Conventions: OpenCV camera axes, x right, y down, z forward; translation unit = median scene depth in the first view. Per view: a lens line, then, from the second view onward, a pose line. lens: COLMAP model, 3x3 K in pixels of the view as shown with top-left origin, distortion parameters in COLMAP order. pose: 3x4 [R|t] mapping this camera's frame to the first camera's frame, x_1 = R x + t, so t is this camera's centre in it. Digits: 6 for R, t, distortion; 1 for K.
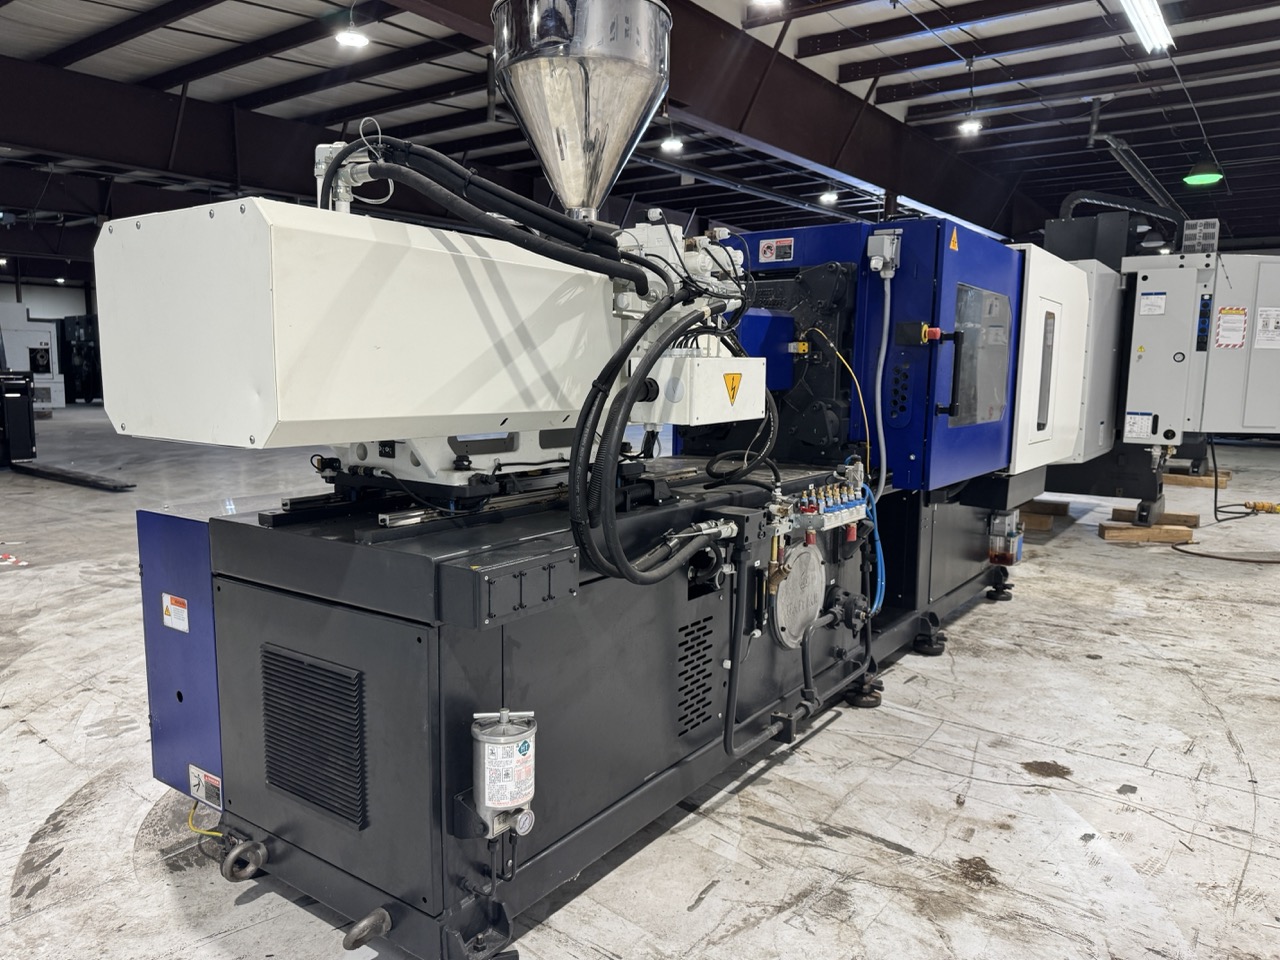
lens RADIAL K [[907.4, 0, 639.8], [0, 907.4, 476.3], [0, 0, 1]] dist [0.039250, -0.044711]
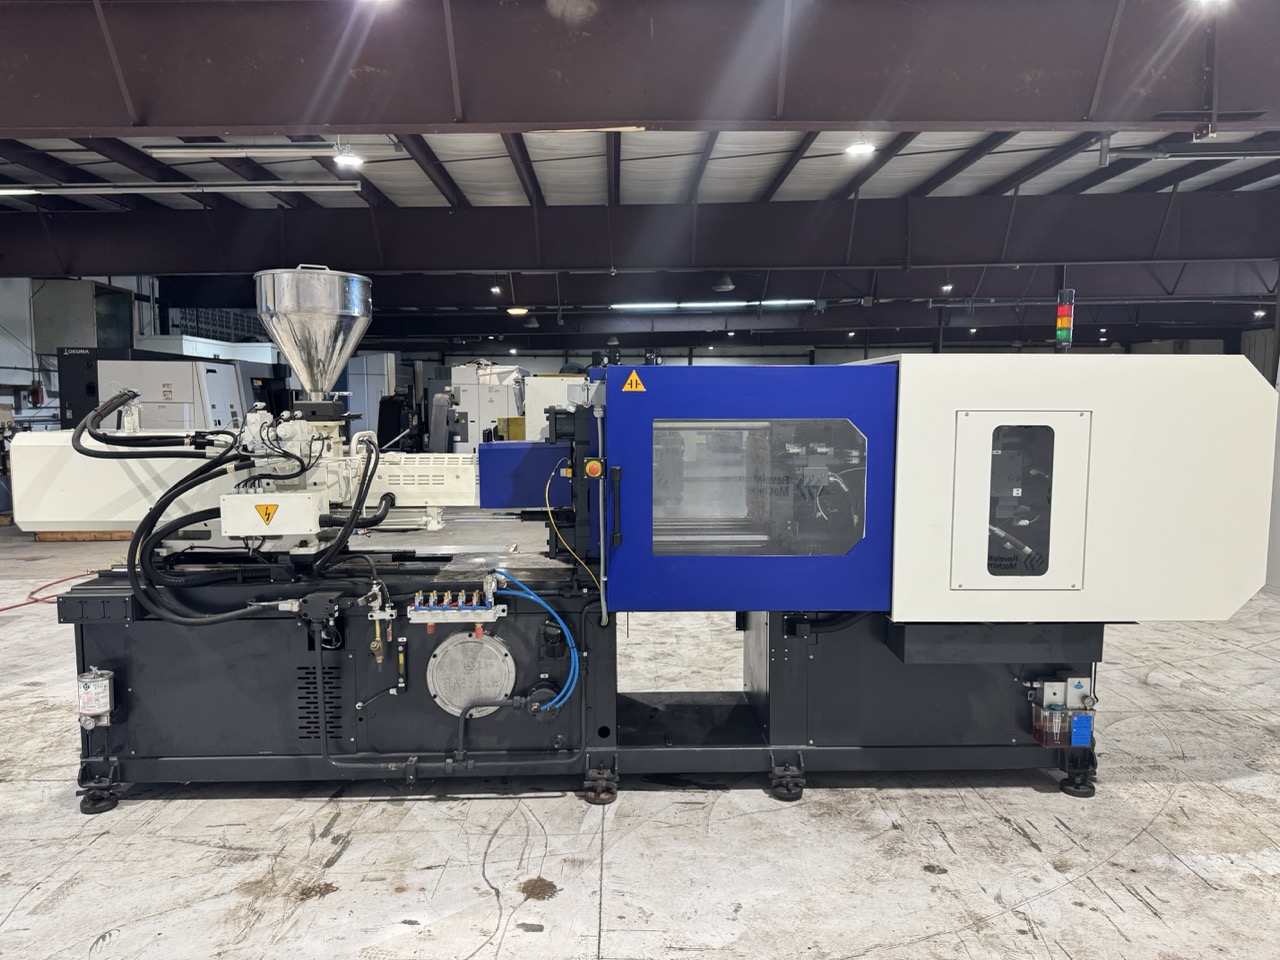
lens RADIAL K [[907.4, 0, 639.8], [0, 907.4, 484.6], [0, 0, 1]] dist [0.039250, -0.044711]
pose [[0.603965, 0.056267, -0.795022, 1.274015], [-0.084236, 0.996424, 0.006528, -0.155571], [0.792547, 0.063027, 0.606546, 0.404255]]
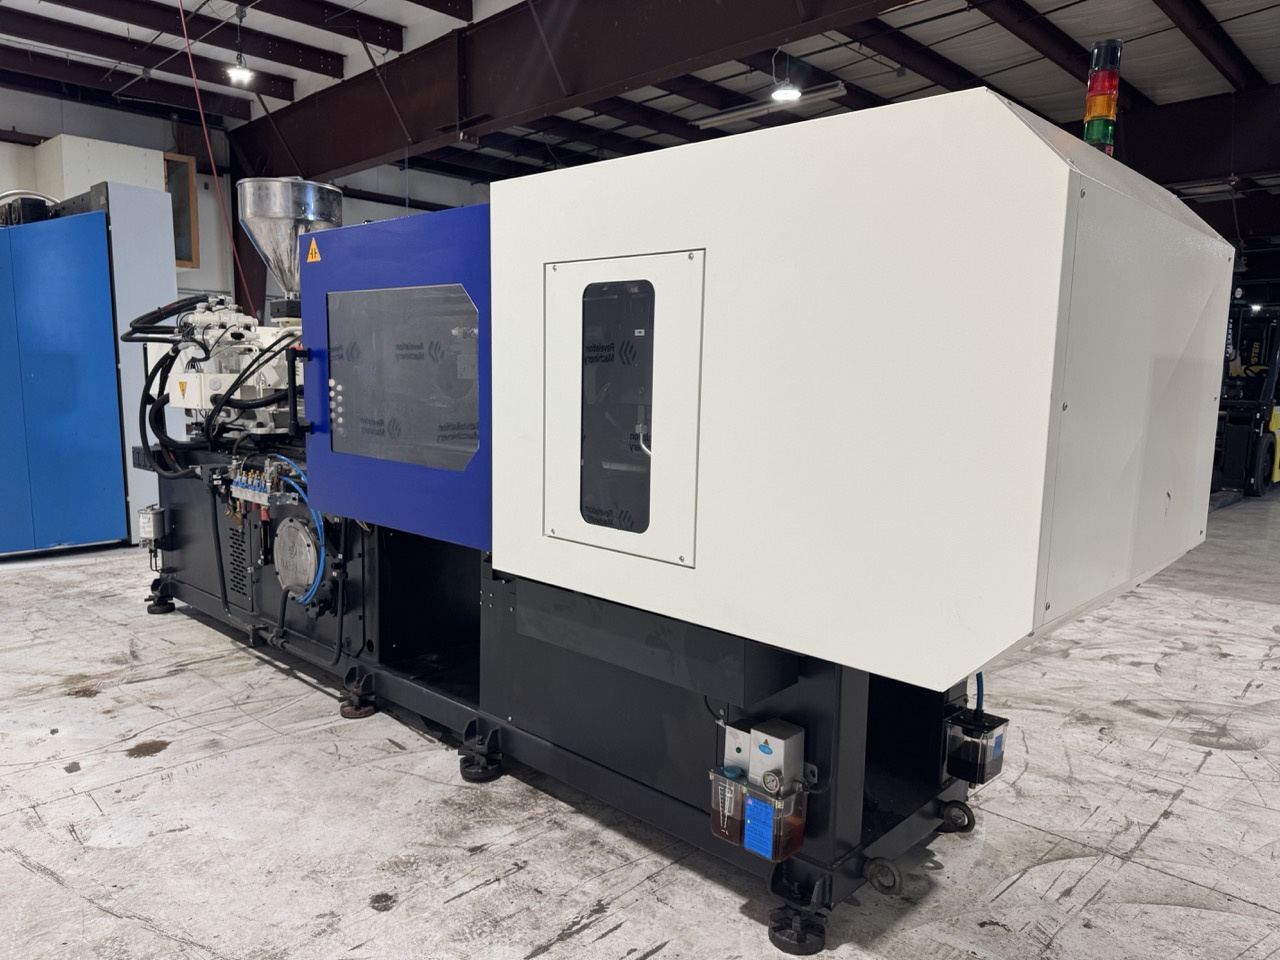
lens RADIAL K [[907.4, 0, 635.6], [0, 907.4, 484.3], [0, 0, 1]] dist [0.039250, -0.044711]
pose [[-0.139421, 0.104044, -0.984752, 1.345784], [-0.141205, 0.982213, 0.123768, -0.197305], [0.980114, 0.156308, -0.122249, 1.584266]]
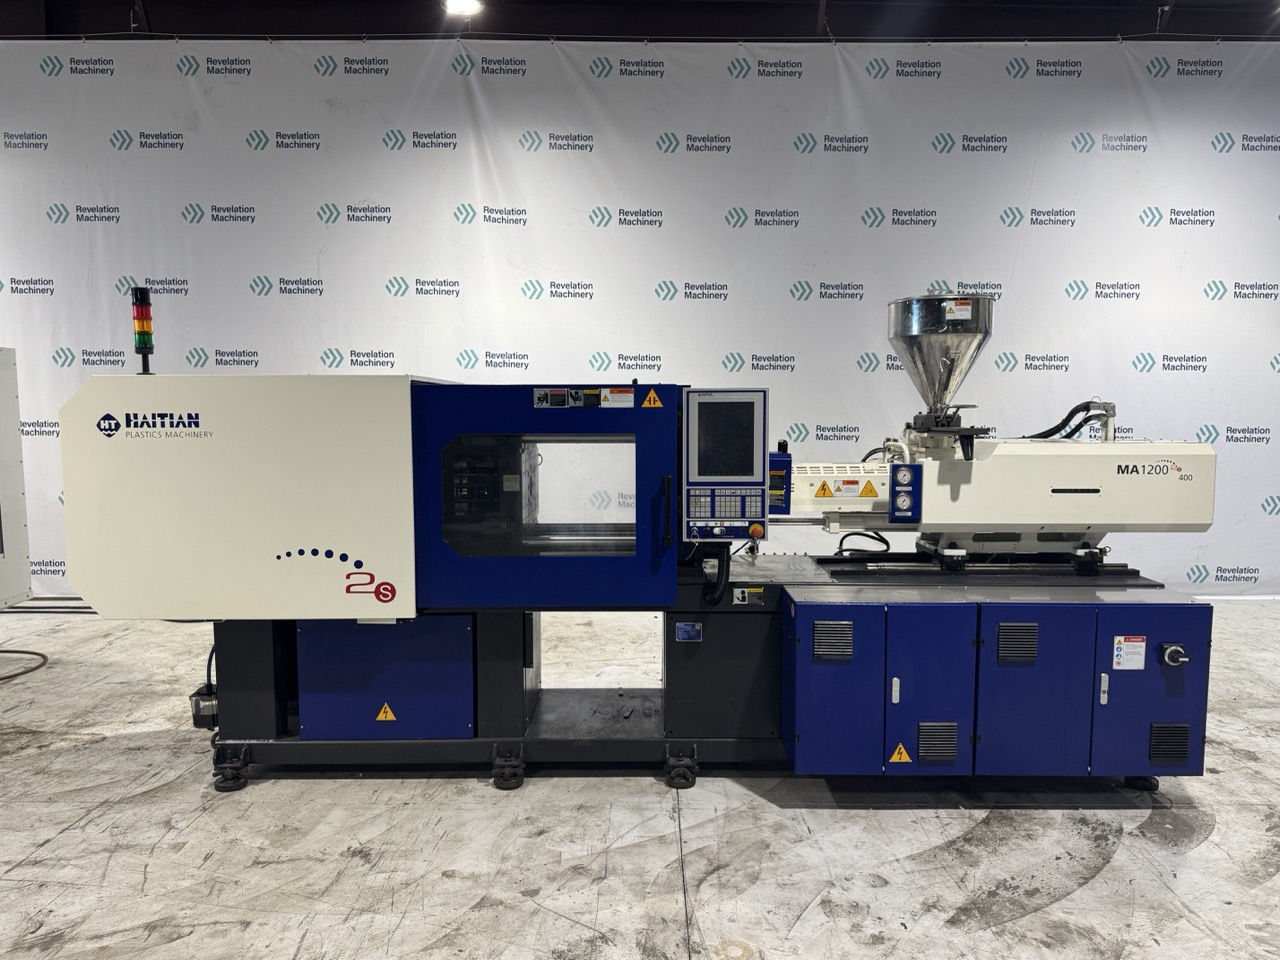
lens RADIAL K [[907.4, 0, 641.1], [0, 907.4, 477.6], [0, 0, 1]] dist [0.039250, -0.044711]
pose [[-0.574321, -0.083665, 0.814344, -0.945835], [0.090749, 0.982126, 0.164904, -0.405886], [-0.813585, 0.168609, -0.556463, 2.003255]]
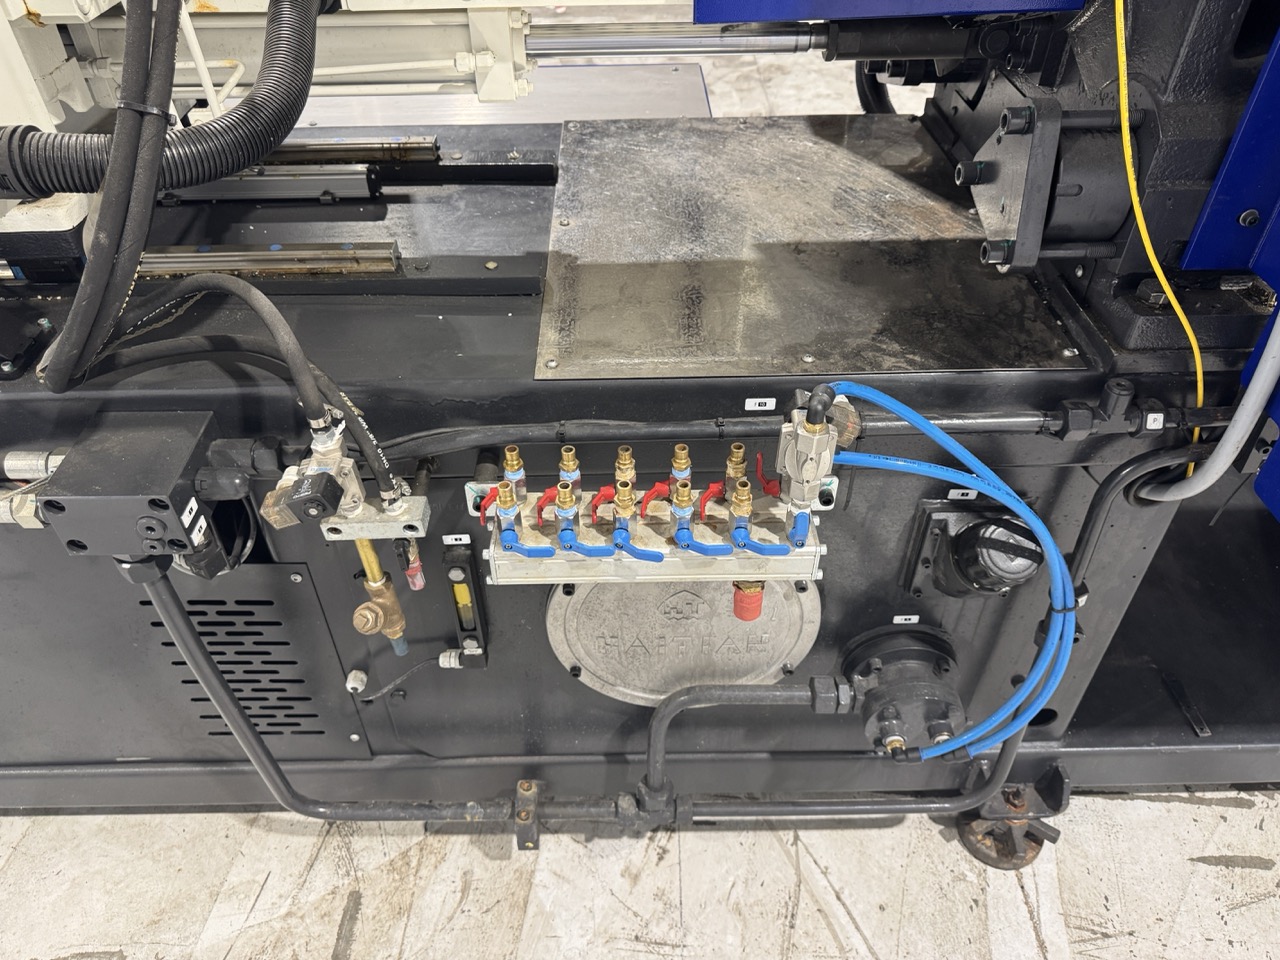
lens RADIAL K [[907.4, 0, 632.7], [0, 907.4, 475.5], [0, 0, 1]] dist [0.039250, -0.044711]
pose [[0.589456, 0.509319, -0.627006, 0.377832], [-0.073066, 0.806623, 0.586533, -0.154490], [0.804489, -0.299923, 0.512682, 0.783573]]
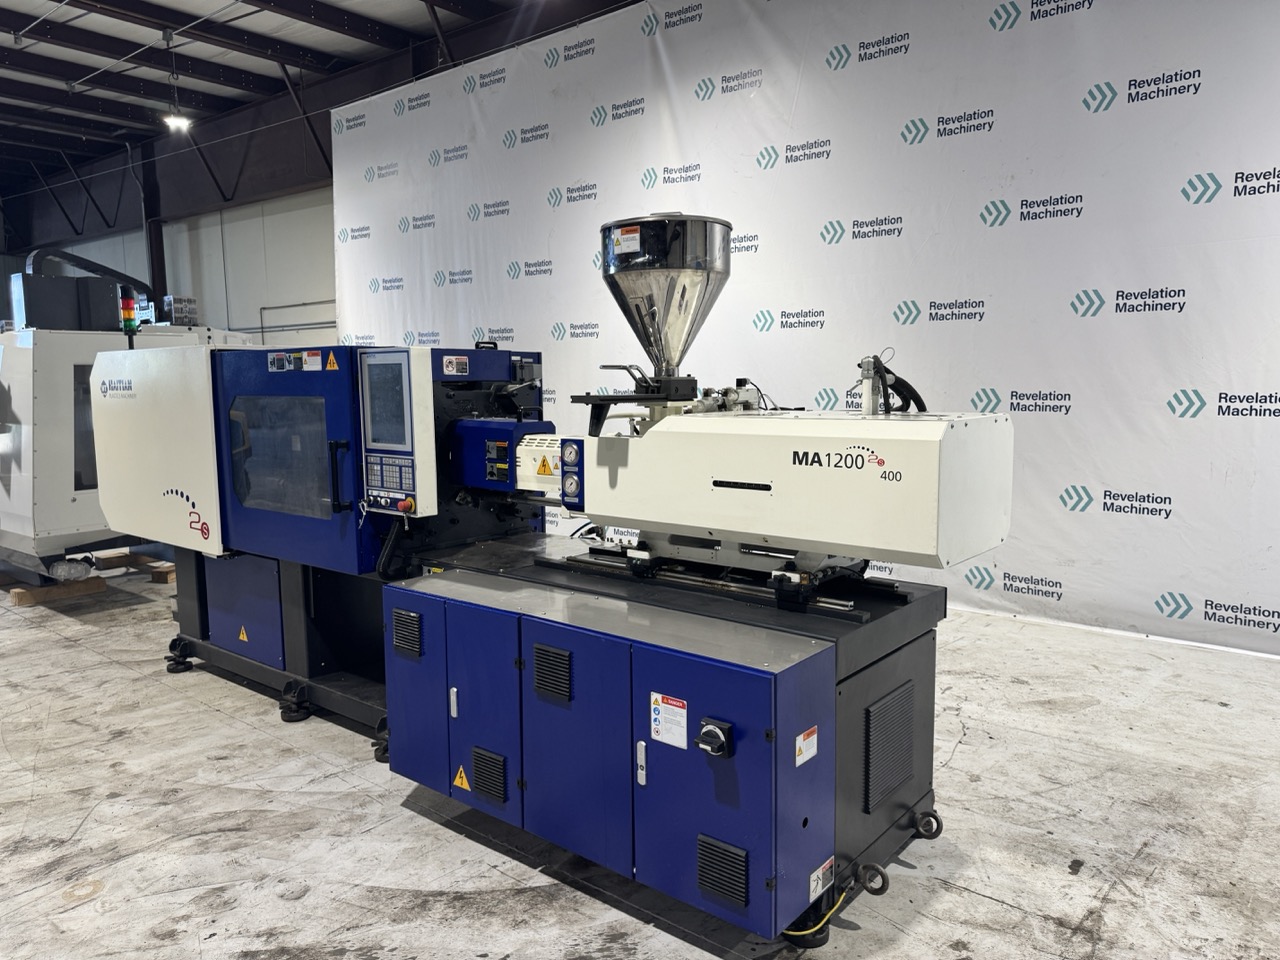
lens RADIAL K [[907.4, 0, 636.8], [0, 907.4, 485.4], [0, 0, 1]] dist [0.039250, -0.044711]
pose [[0.074776, -0.135617, 0.987935, -1.141915], [0.133441, 0.983160, 0.124862, -0.239047], [-0.988232, 0.122494, 0.091614, 0.774741]]
